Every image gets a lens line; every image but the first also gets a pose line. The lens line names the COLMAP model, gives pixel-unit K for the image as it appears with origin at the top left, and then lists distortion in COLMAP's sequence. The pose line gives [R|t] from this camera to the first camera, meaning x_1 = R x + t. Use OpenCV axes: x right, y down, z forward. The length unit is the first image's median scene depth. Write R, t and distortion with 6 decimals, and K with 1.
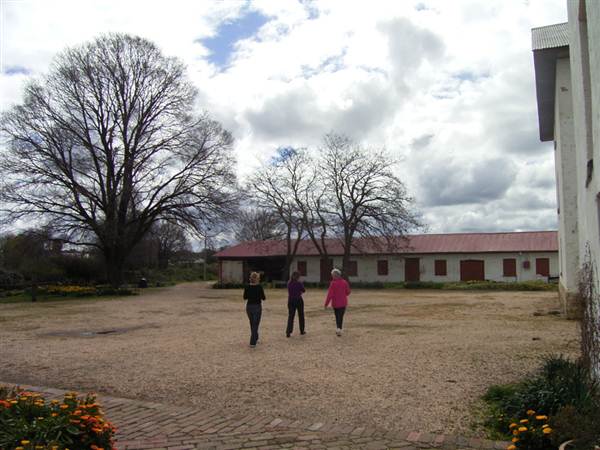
lens RADIAL K [[506.3, 0, 320.4], [0, 506.3, 236.2], [0, 0, 1]] dist [-0.101948, 0.058567]
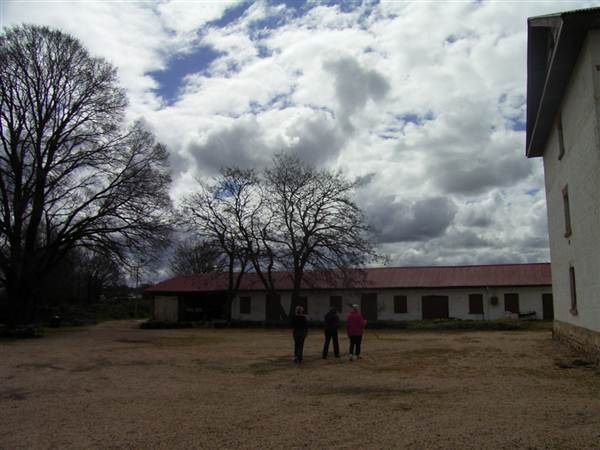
lens RADIAL K [[498.0, 0, 330.3], [0, 498.0, 233.8], [0, 0, 1]] dist [-0.115026, 0.058910]
pose [[0.991532, 0.016410, 0.128823, -0.002573], [-0.006455, 0.996986, -0.077316, 0.005732], [-0.129704, 0.075830, 0.988649, 0.121207]]
